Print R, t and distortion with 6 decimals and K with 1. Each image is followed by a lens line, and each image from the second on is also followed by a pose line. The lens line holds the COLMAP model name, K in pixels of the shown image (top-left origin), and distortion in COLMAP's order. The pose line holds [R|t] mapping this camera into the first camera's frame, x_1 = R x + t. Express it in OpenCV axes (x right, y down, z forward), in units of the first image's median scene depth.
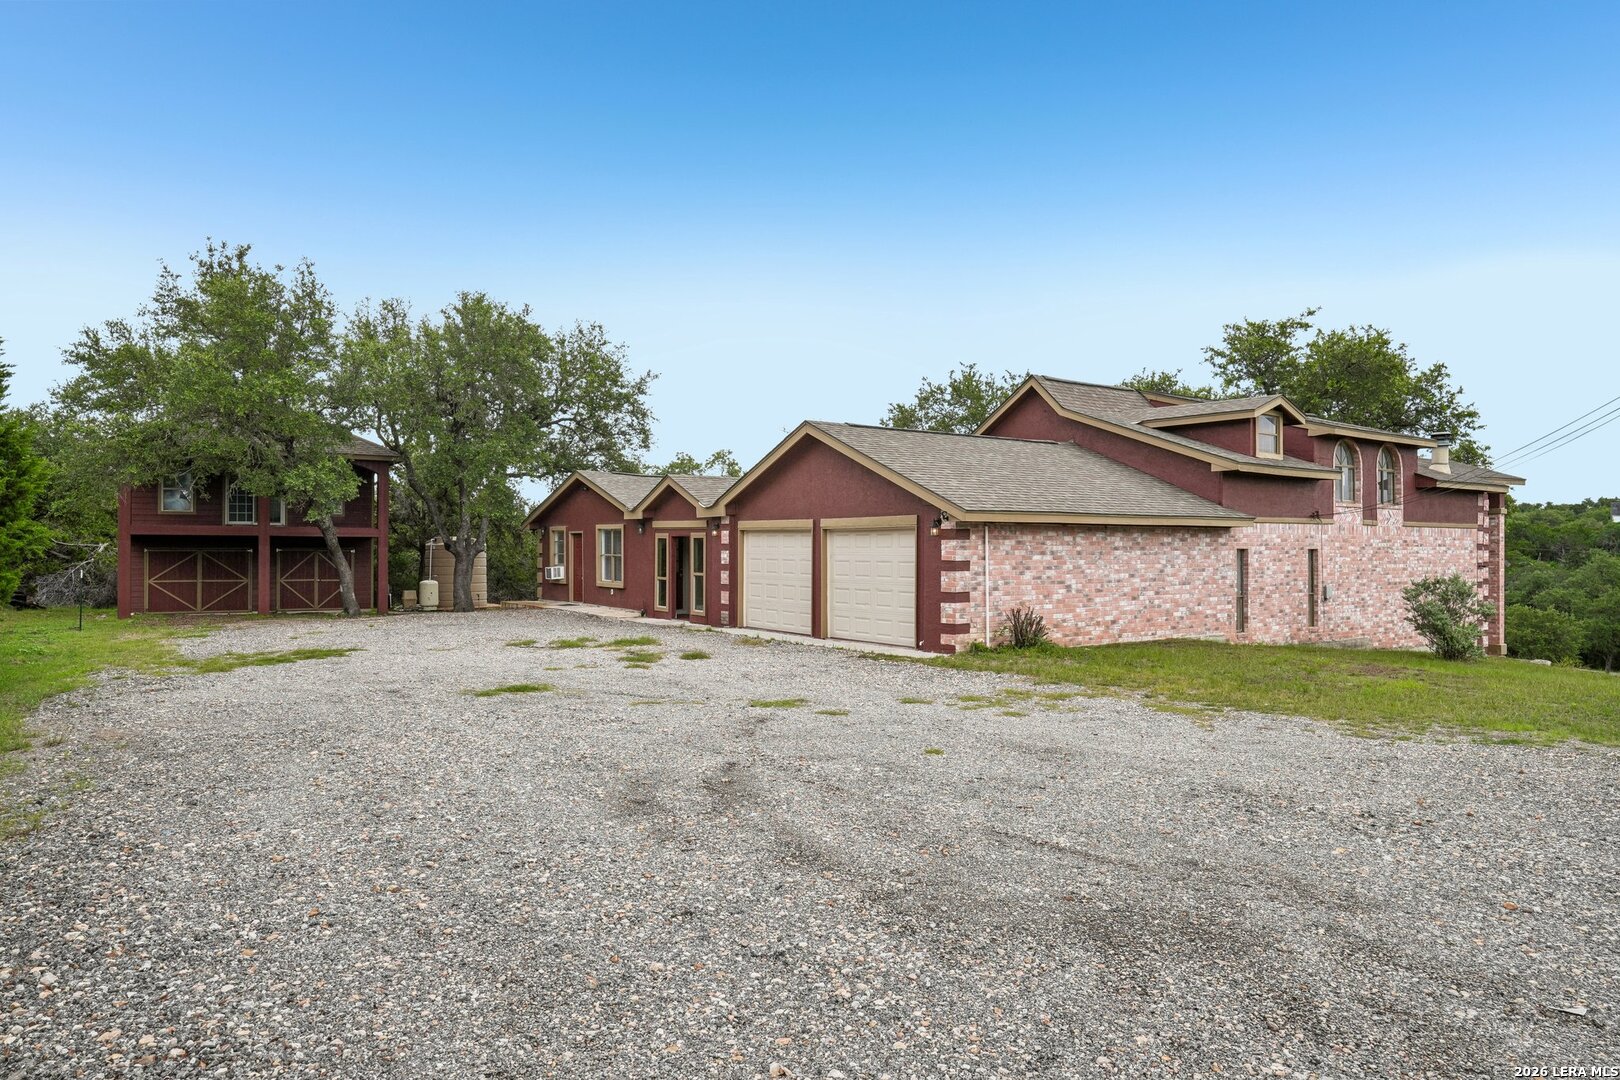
lens RADIAL K [[1038.7, 0, 809.5], [0, 1038.7, 540.6], [0, 0, 1]] dist [-0.000607, -0.000450]
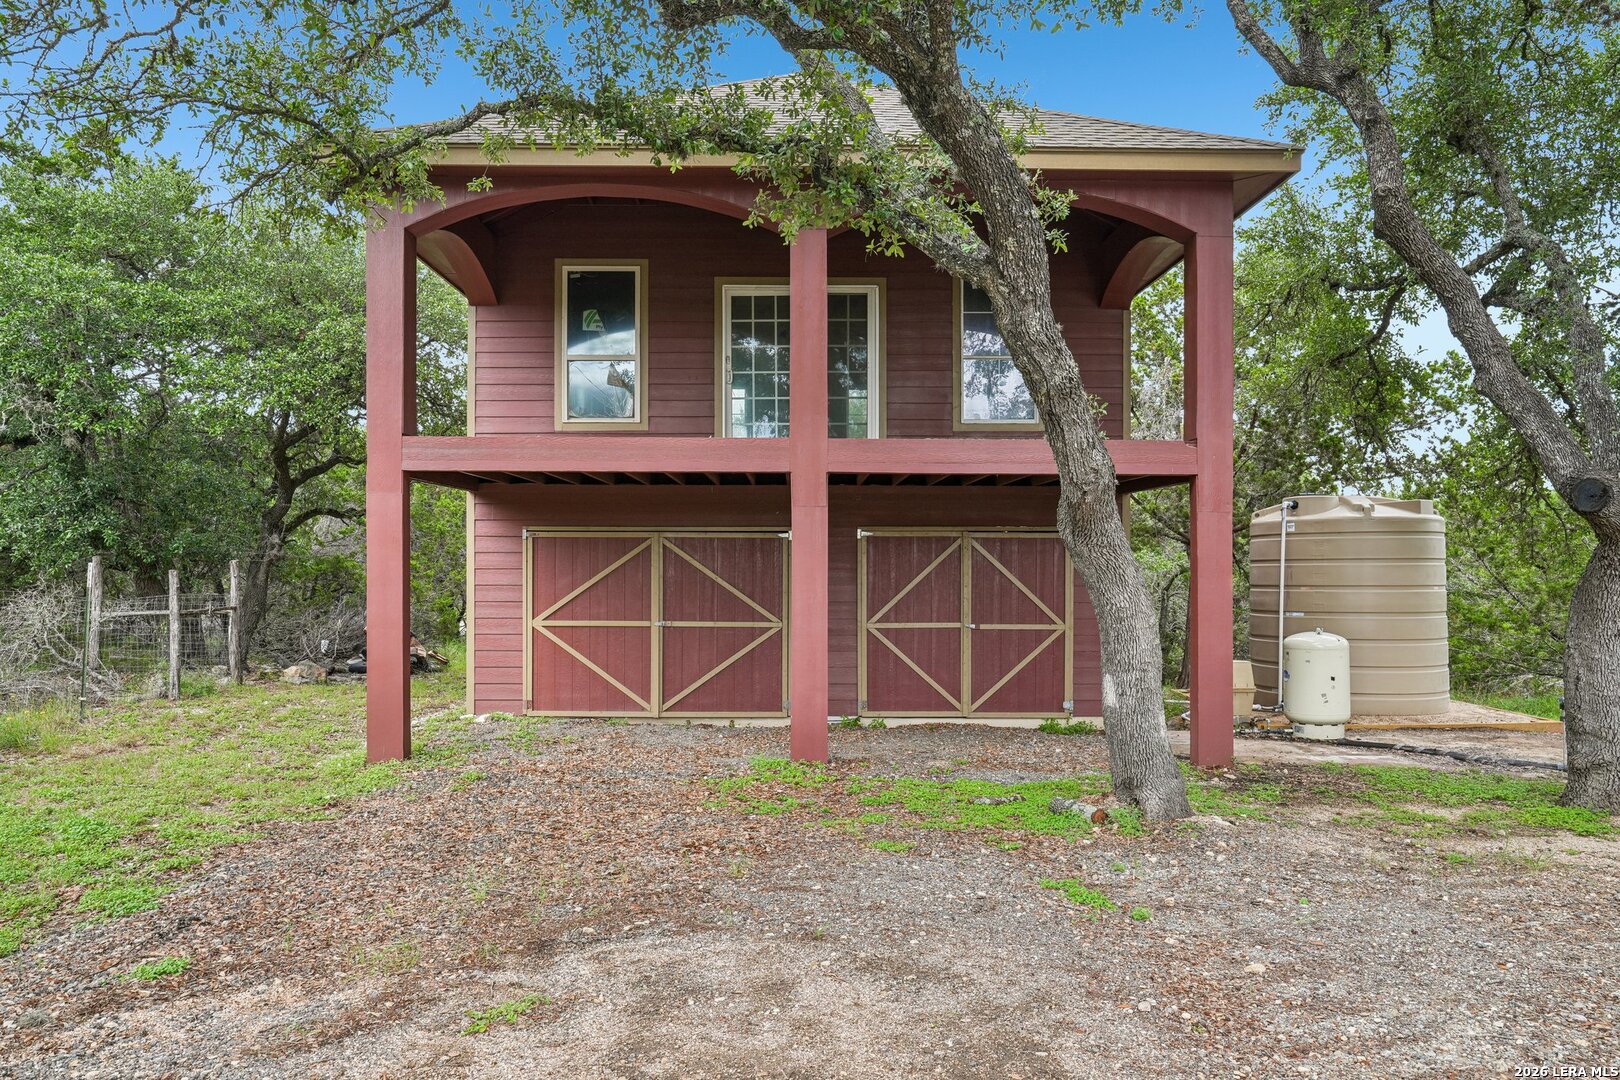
lens RADIAL K [[1122.2, 0, 807.9], [0, 1122.2, 545.2], [0, 0, 1]] dist [-0.000889, -0.000106]
pose [[0.857602, -0.006757, -0.514269, -0.362069], [0.002955, 0.999962, -0.008212, 0.016627], [0.514305, 0.005524, 0.857589, 0.723505]]
